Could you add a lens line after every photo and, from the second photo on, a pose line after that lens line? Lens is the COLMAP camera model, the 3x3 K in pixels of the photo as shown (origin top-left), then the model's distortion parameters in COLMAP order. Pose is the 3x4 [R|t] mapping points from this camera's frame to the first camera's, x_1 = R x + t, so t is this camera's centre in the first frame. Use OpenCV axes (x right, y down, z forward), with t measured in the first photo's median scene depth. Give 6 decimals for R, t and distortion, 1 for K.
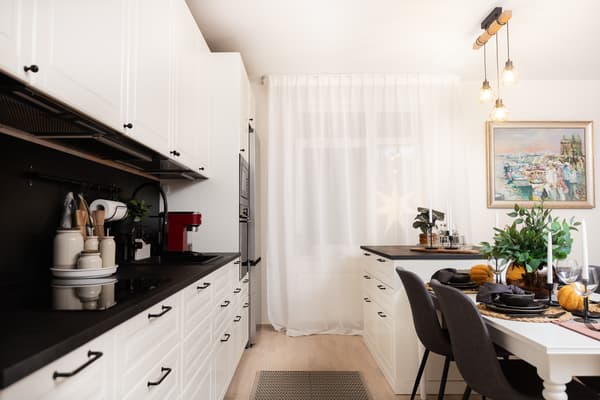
lens RADIAL K [[413.4, 0, 300.0], [0, 413.4, 200.0], [0, 0, 1]] dist [-0.086288, -0.000408]
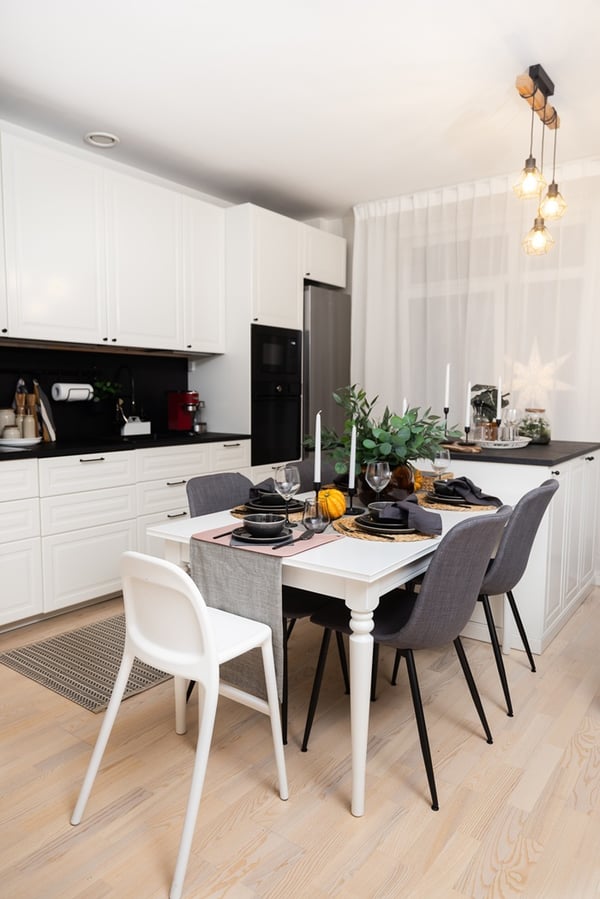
lens RADIAL K [[613.7, 0, 300.0], [0, 613.7, 449.5], [0, 0, 1]] dist [-0.003672, -0.001411]
pose [[0.796402, 0.065207, -0.601242, 1.061209], [0.025168, 0.989735, 0.140678, -0.040549], [0.604244, -0.127168, 0.786586, -0.014598]]
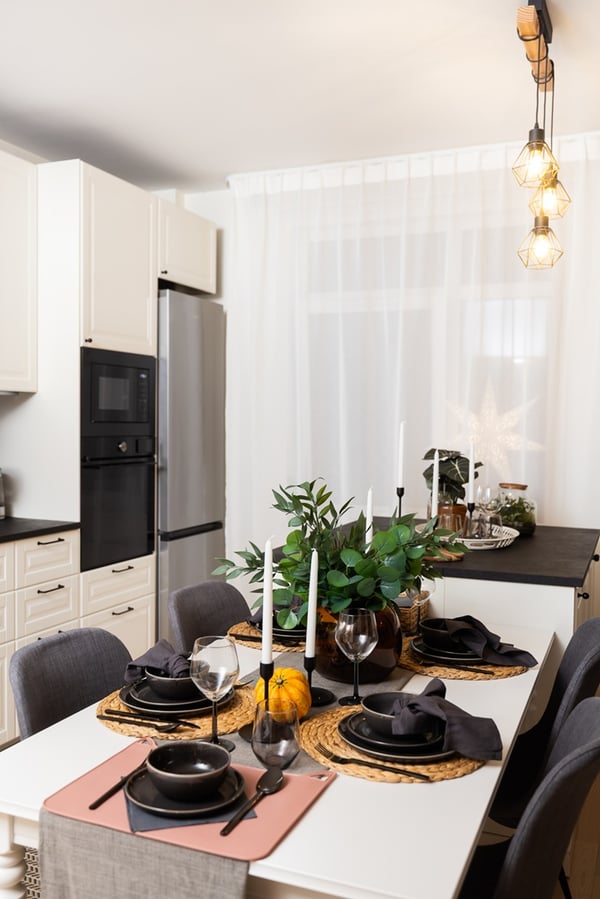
lens RADIAL K [[822.5, 0, 300.0], [0, 822.5, 449.5], [0, 0, 1]] dist [0.001960, 0.002521]
pose [[0.915691, 0.030216, -0.400745, 0.821939], [0.005452, 0.996144, 0.087566, -0.099851], [0.401845, -0.082369, 0.911995, 0.121537]]
